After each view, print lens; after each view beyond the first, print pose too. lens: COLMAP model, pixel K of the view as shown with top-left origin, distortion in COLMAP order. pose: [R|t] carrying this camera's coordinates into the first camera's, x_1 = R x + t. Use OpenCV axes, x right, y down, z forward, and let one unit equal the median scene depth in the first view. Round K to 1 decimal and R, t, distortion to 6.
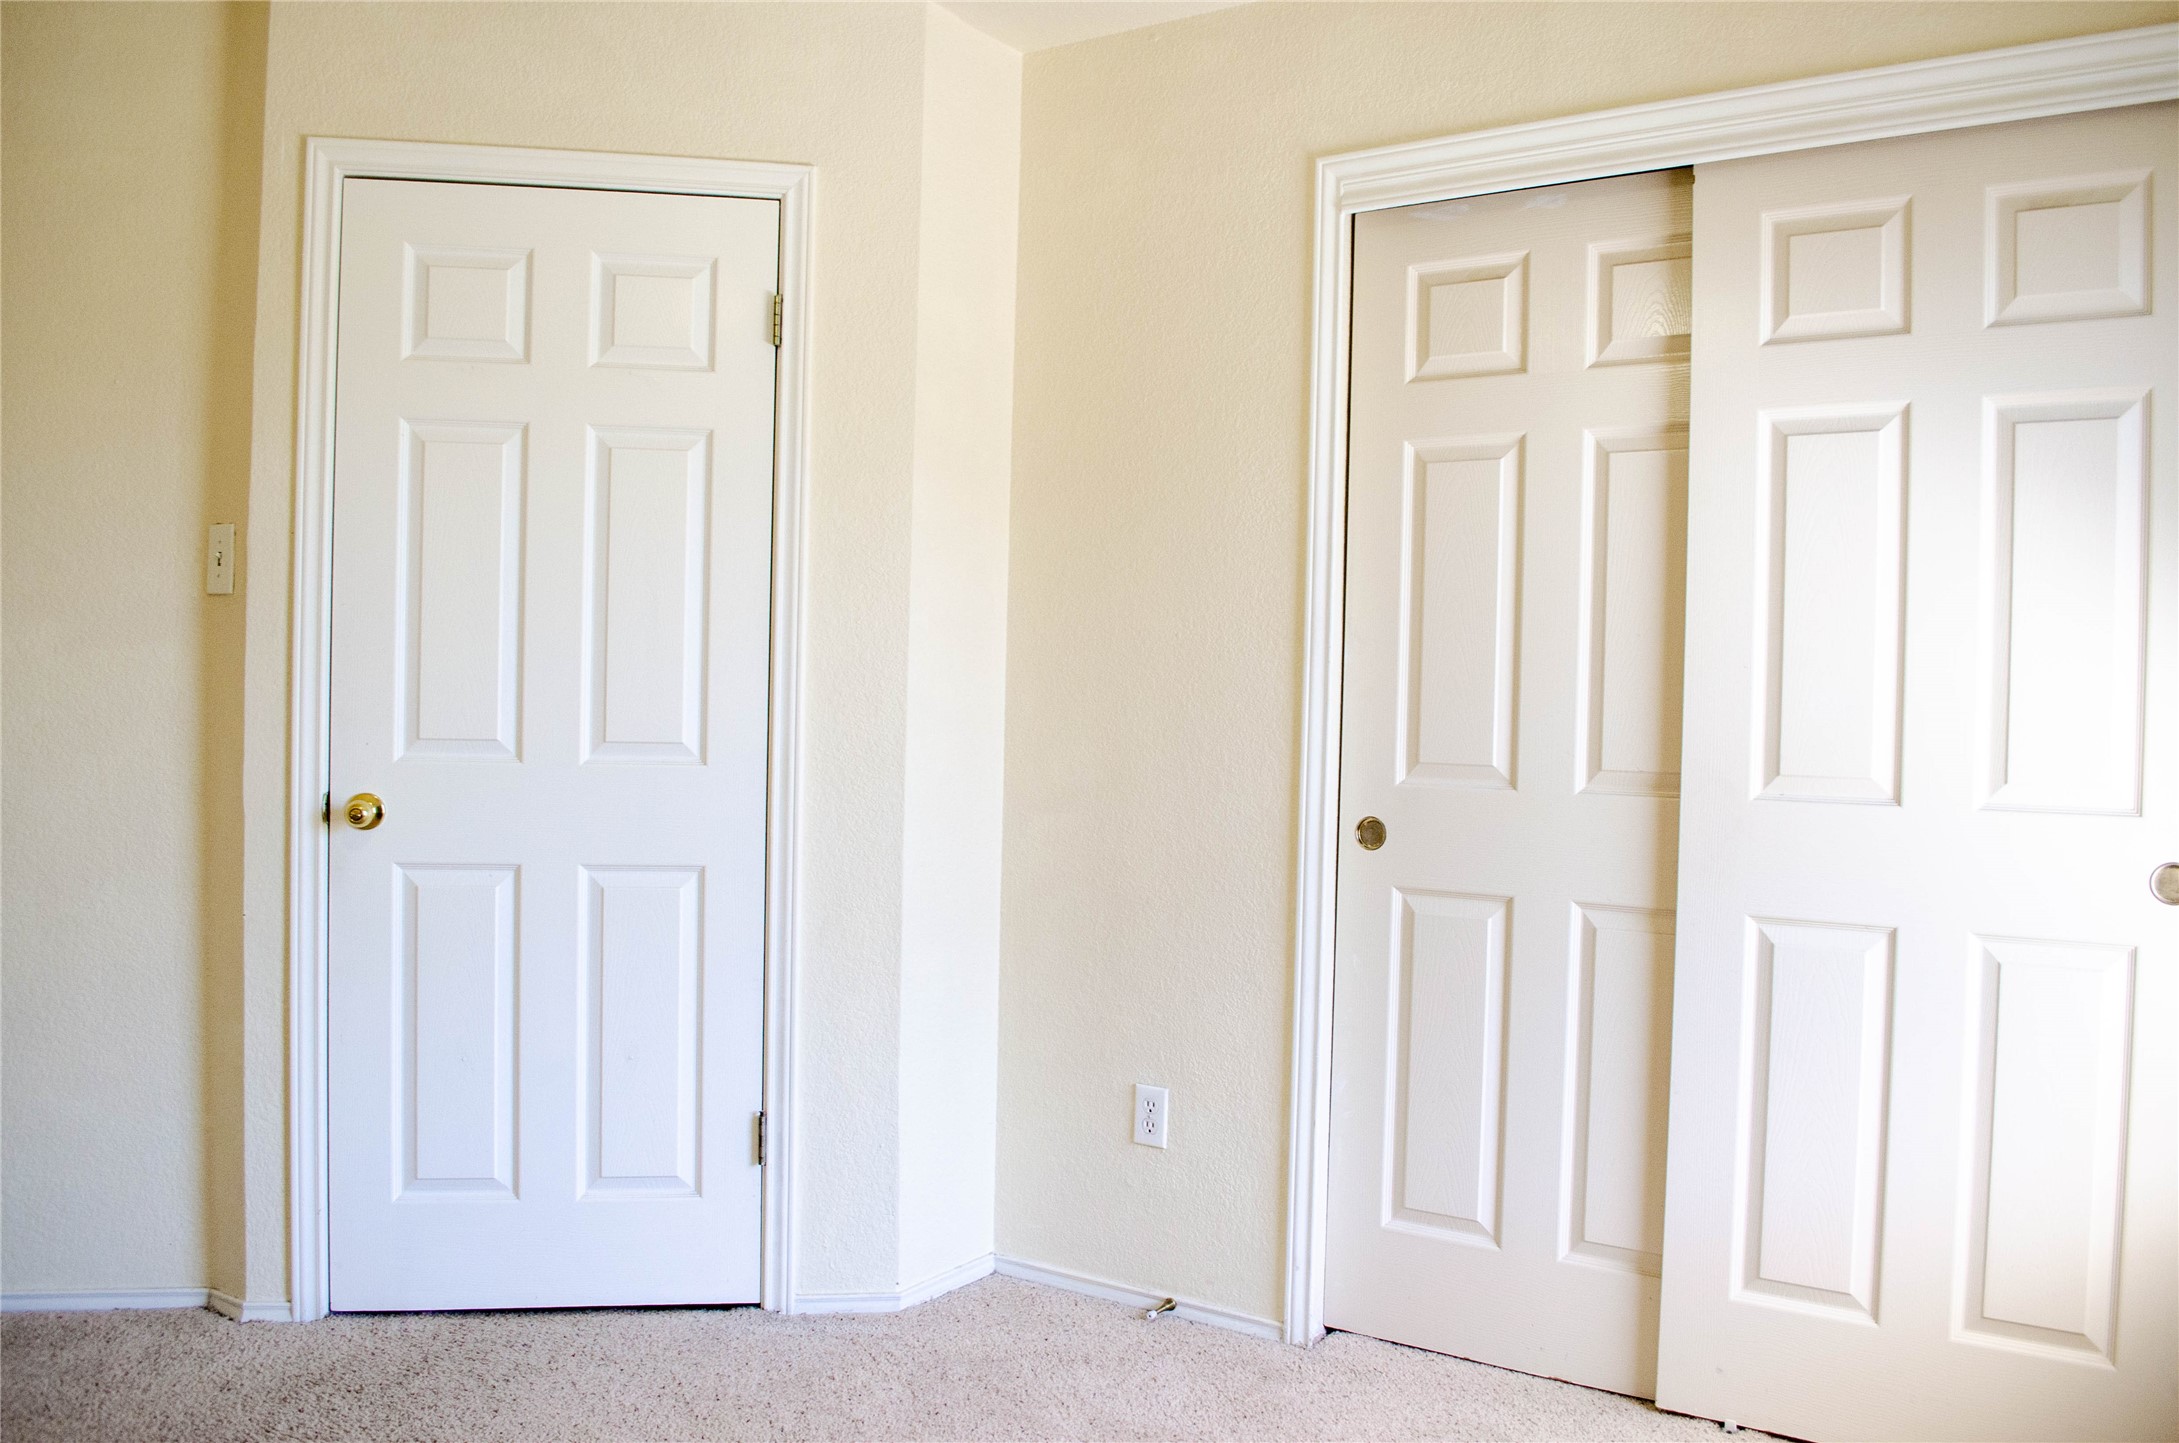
lens RADIAL K [[1755.1, 0, 1084.7], [0, 1755.1, 718.5], [0, 0, 1]] dist [-0.055388, 0.010107]
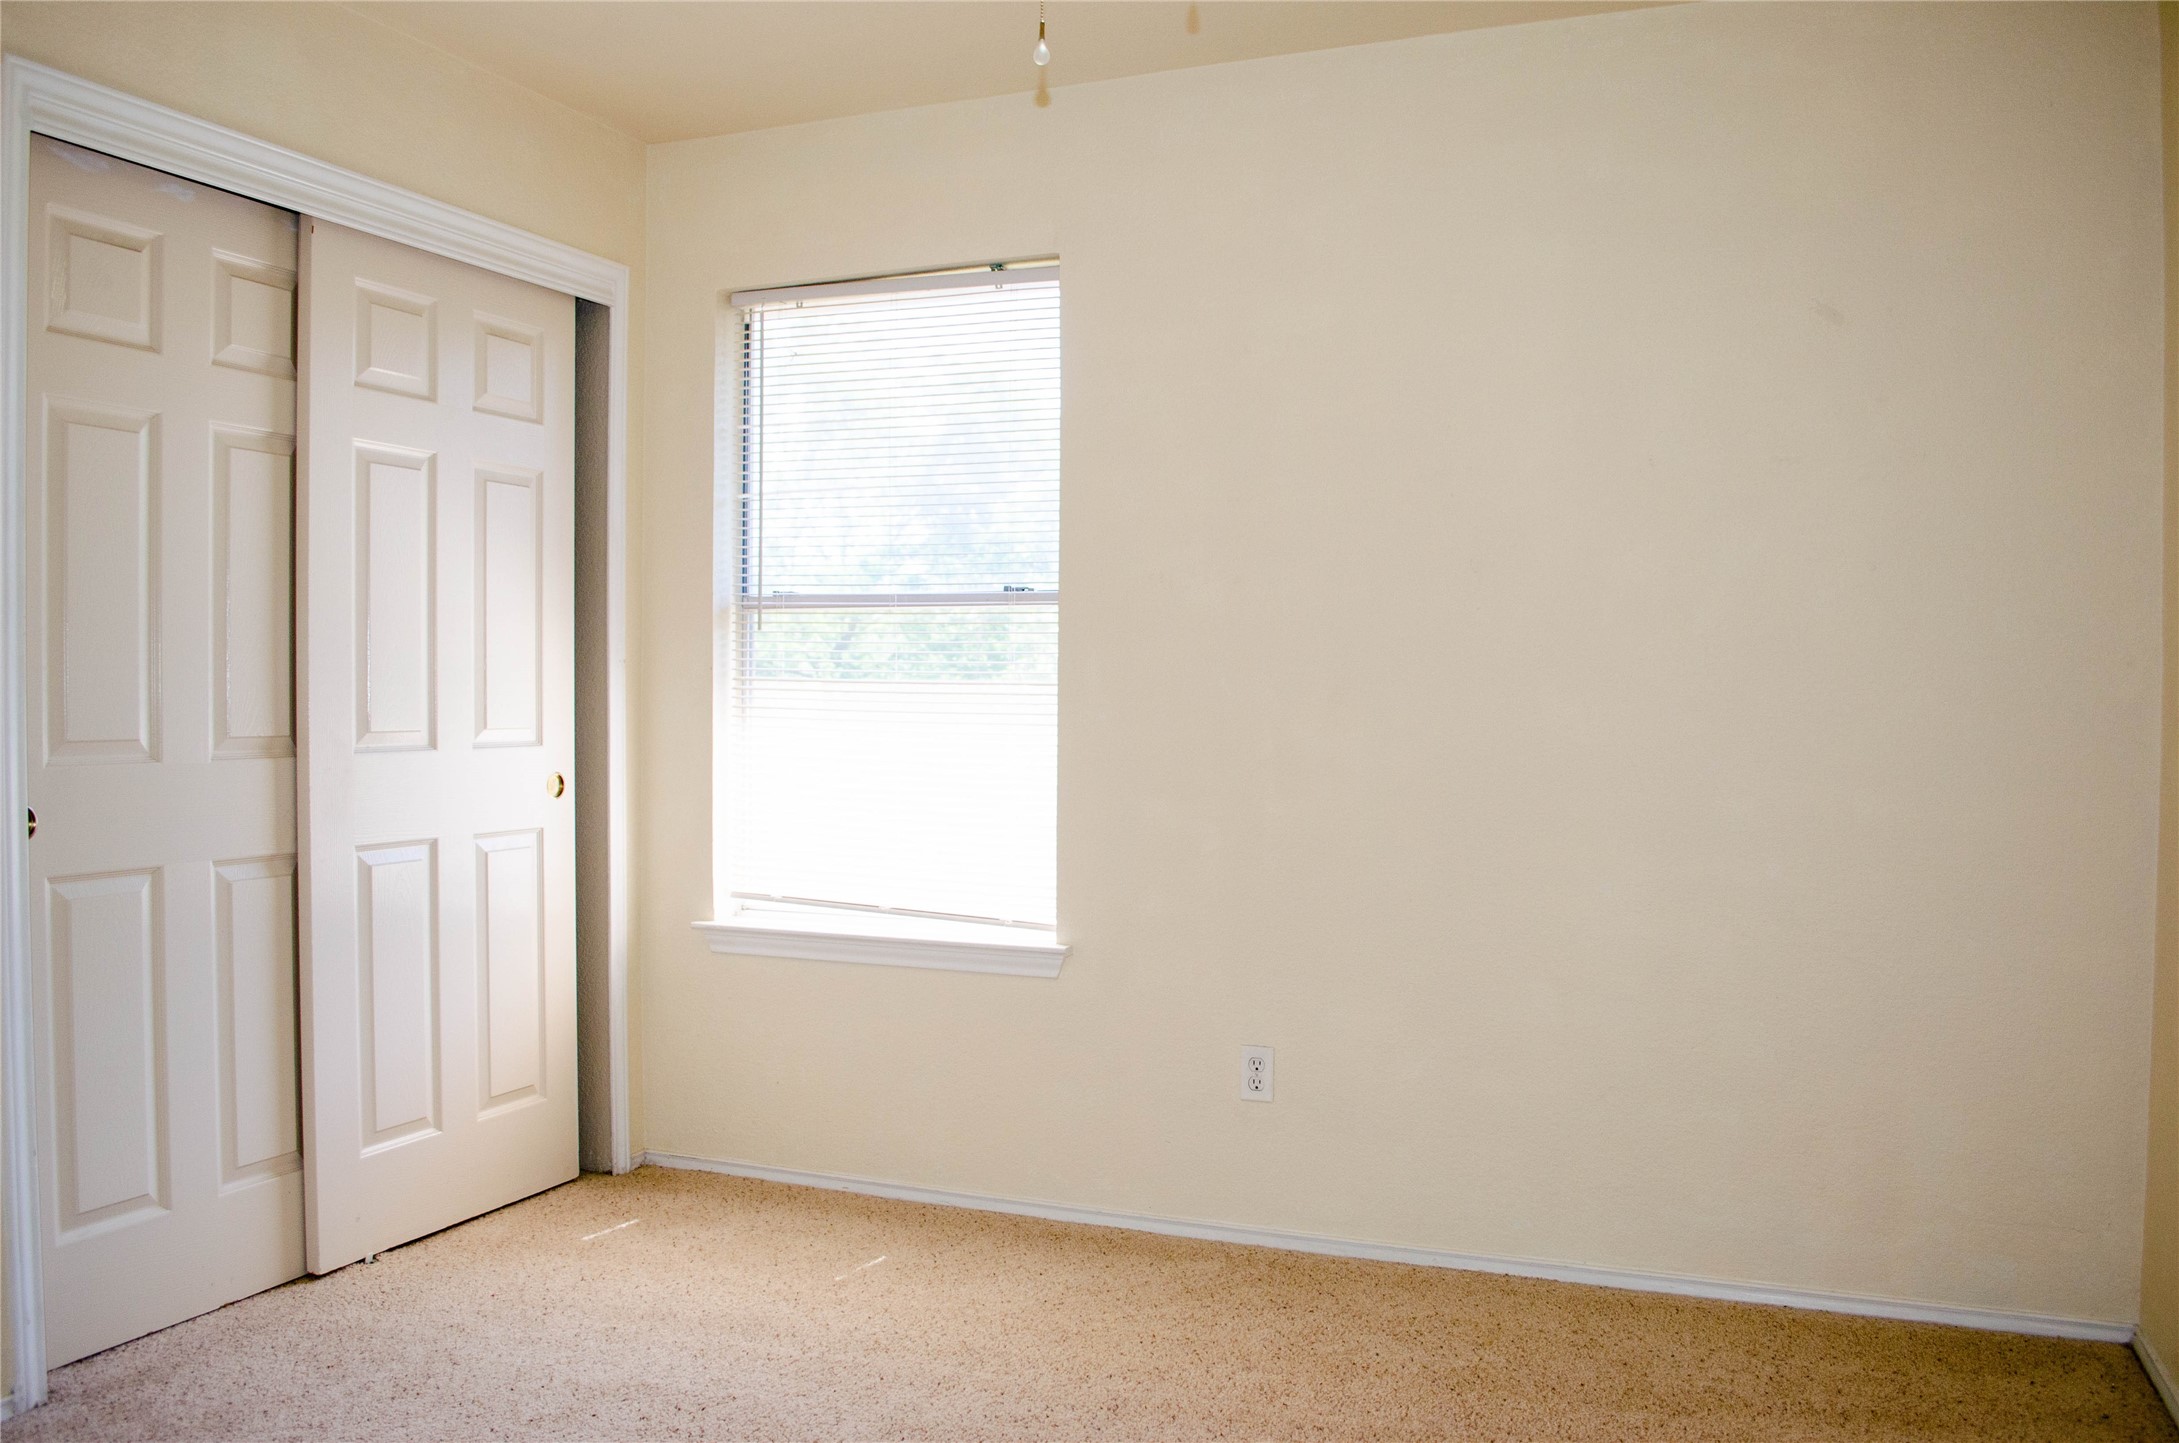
lens RADIAL K [[1755.1, 0, 1077.8], [0, 1755.1, 739.1], [0, 0, 1]] dist [-0.055388, 0.010107]
pose [[-0.181891, -0.044982, 0.982289, -0.877309], [0.007056, 0.998868, 0.047048, -0.016699], [-0.983293, 0.015489, -0.181367, 0.683193]]
